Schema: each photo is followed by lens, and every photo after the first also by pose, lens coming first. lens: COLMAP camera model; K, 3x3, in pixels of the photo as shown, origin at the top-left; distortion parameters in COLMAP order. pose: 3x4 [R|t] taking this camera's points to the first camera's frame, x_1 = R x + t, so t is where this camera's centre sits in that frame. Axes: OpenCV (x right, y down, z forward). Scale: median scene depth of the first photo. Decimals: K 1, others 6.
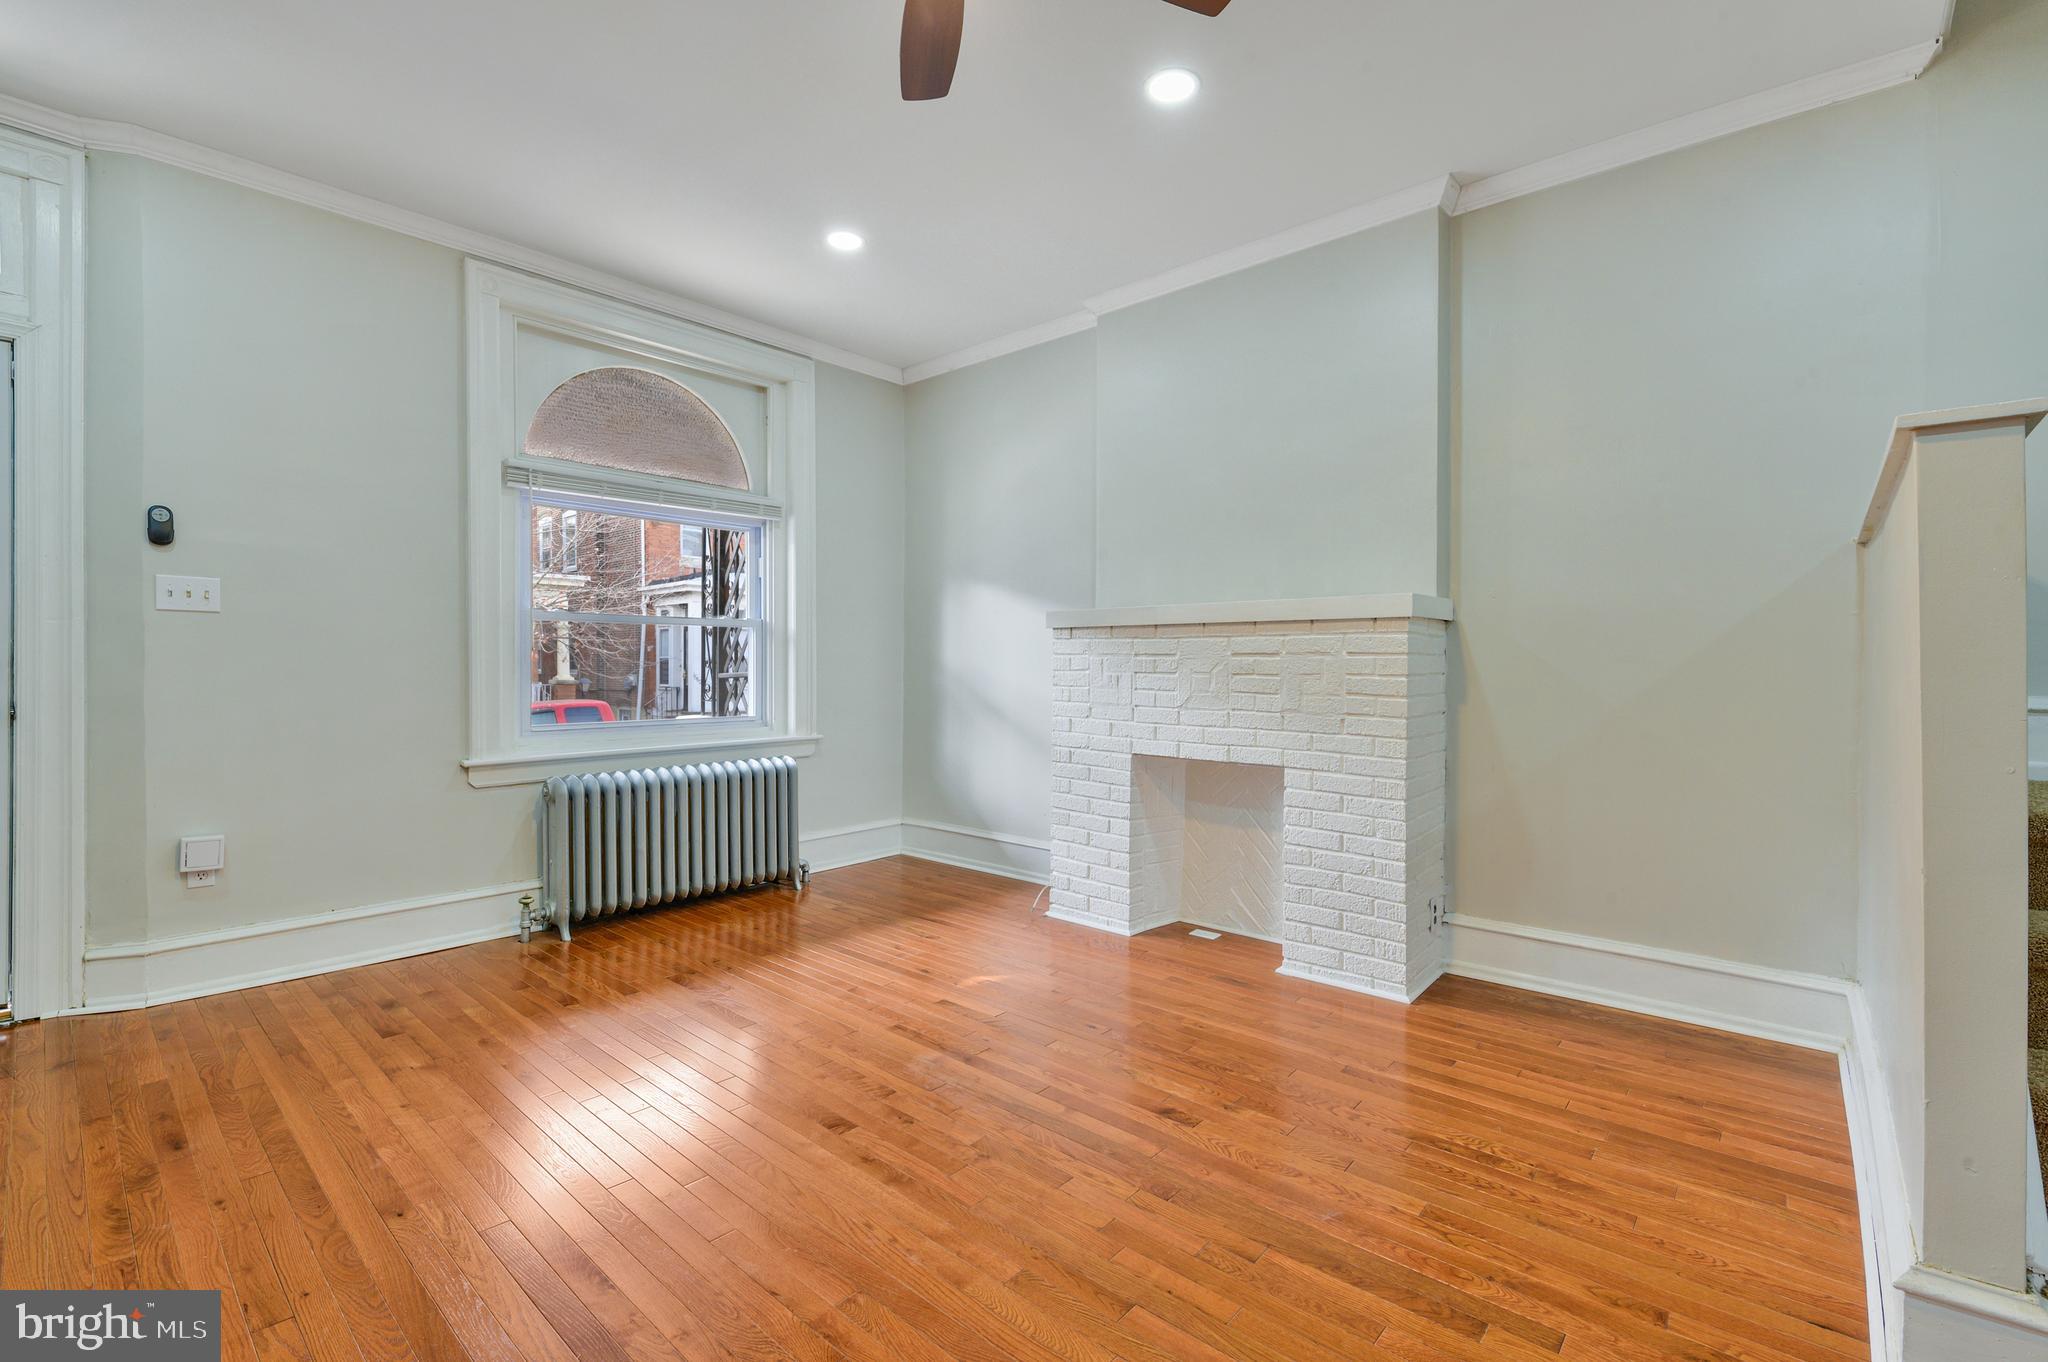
lens RADIAL K [[889.2, 0, 1021.6], [0, 889.2, 673.1], [0, 0, 1]] dist [-0.019269, -0.002218]
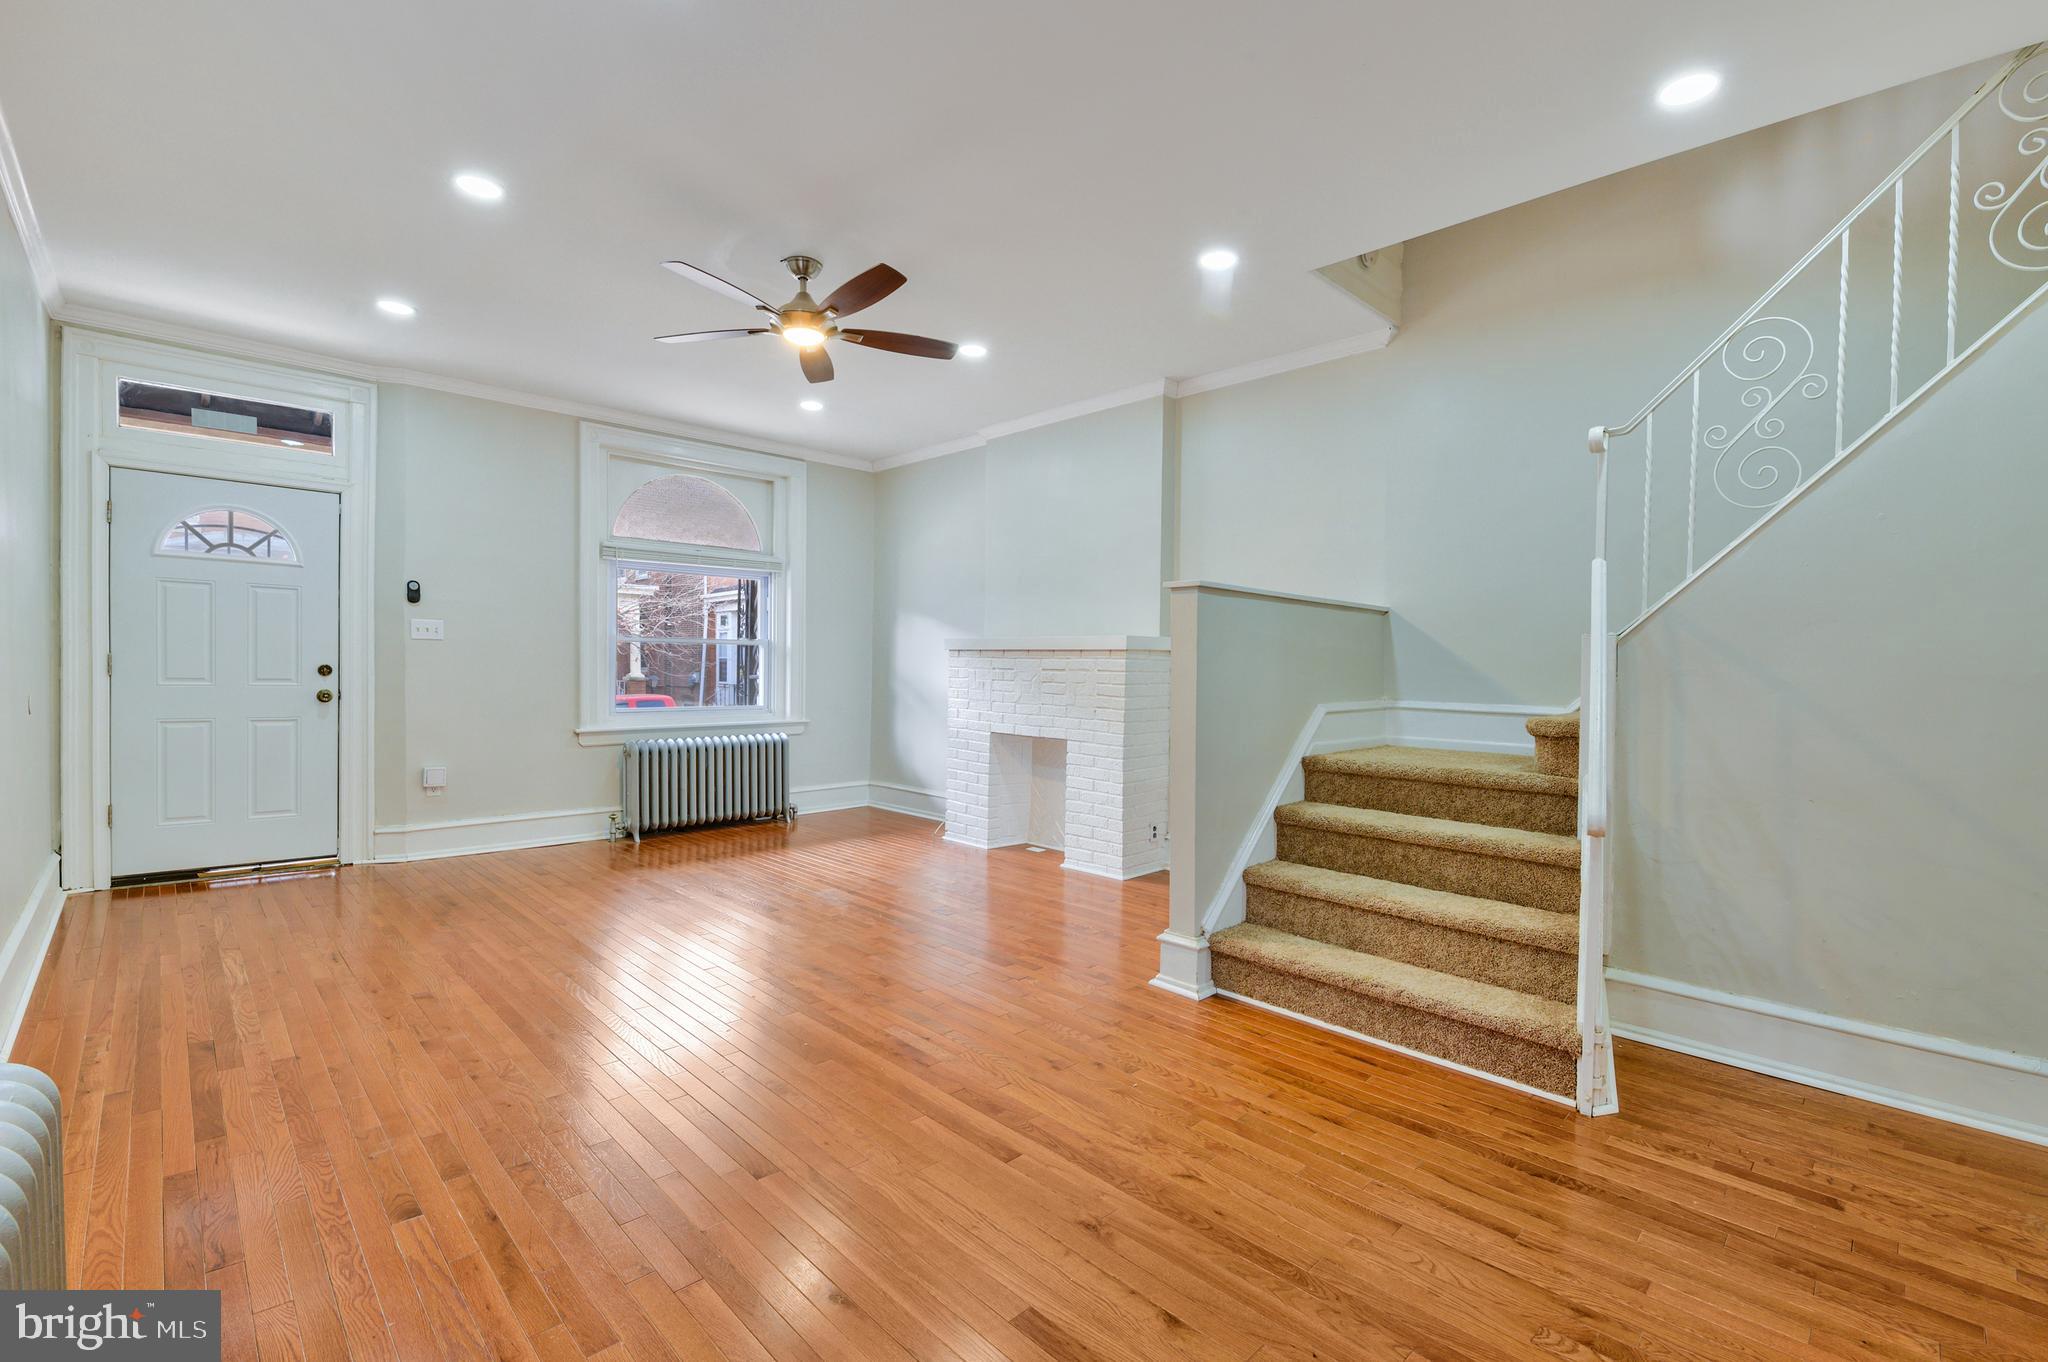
lens RADIAL K [[889.2, 0, 1026.4], [0, 889.2, 681.7], [0, 0, 1]] dist [-0.019269, -0.002218]
pose [[0.998011, 0.012158, -0.061850, 0.270219], [-0.011624, 0.999892, 0.008990, -0.012078], [0.061952, -0.008253, 0.998045, -0.526979]]
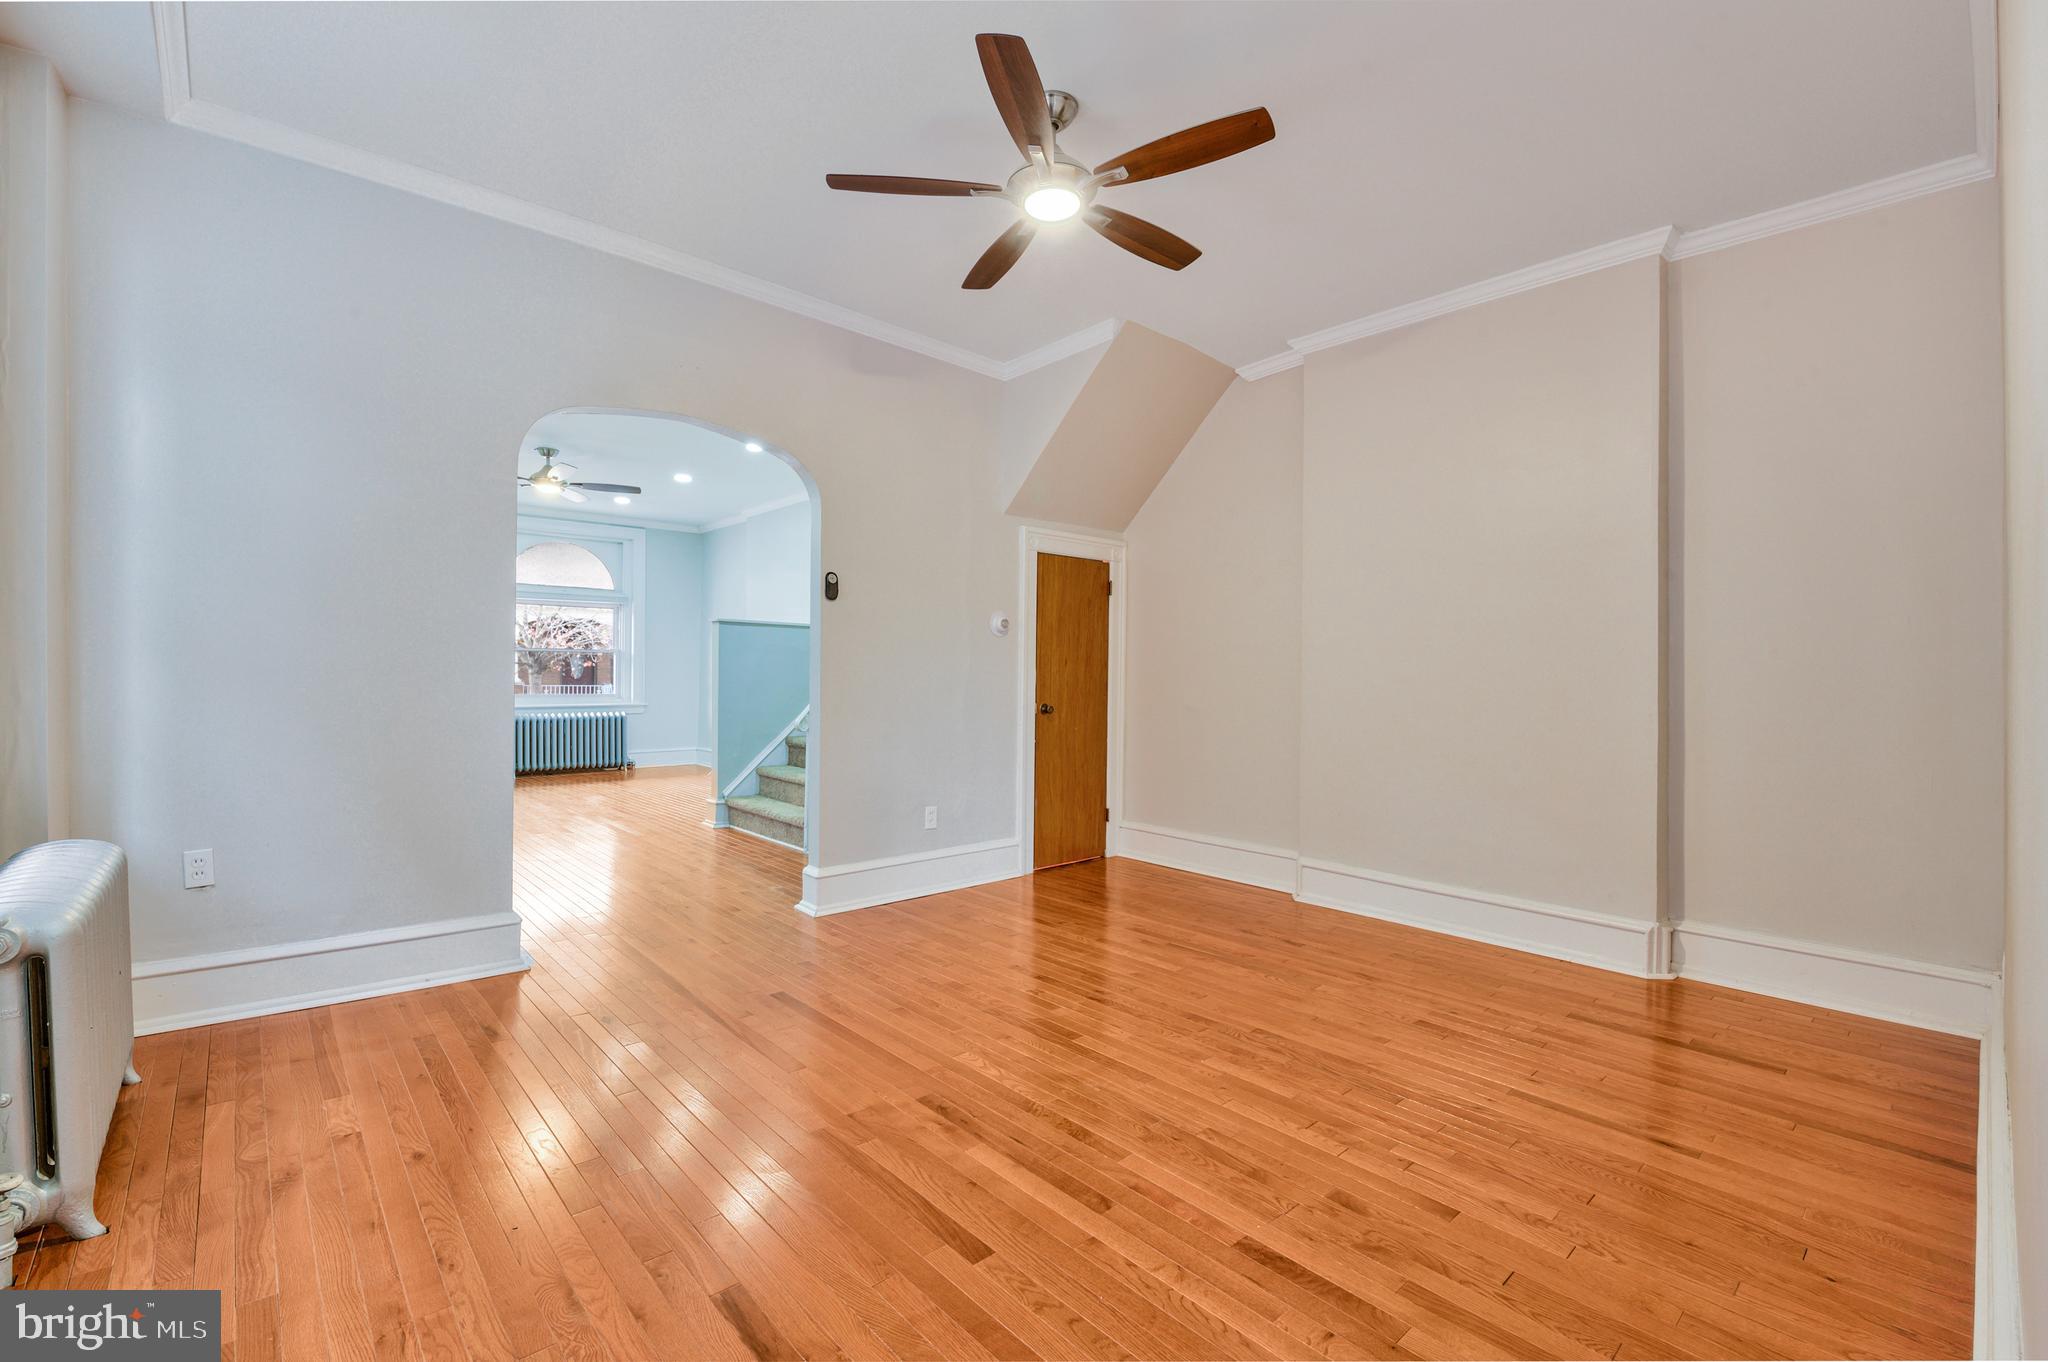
lens RADIAL K [[889.2, 0, 1025.4], [0, 889.2, 680.9], [0, 0, 1]] dist [-0.019269, -0.002218]
pose [[0.994420, 0.009629, -0.105054, 1.119080], [-0.010077, 0.999942, -0.003731, 0.015802], [0.105012, 0.004769, 0.994460, -1.264758]]
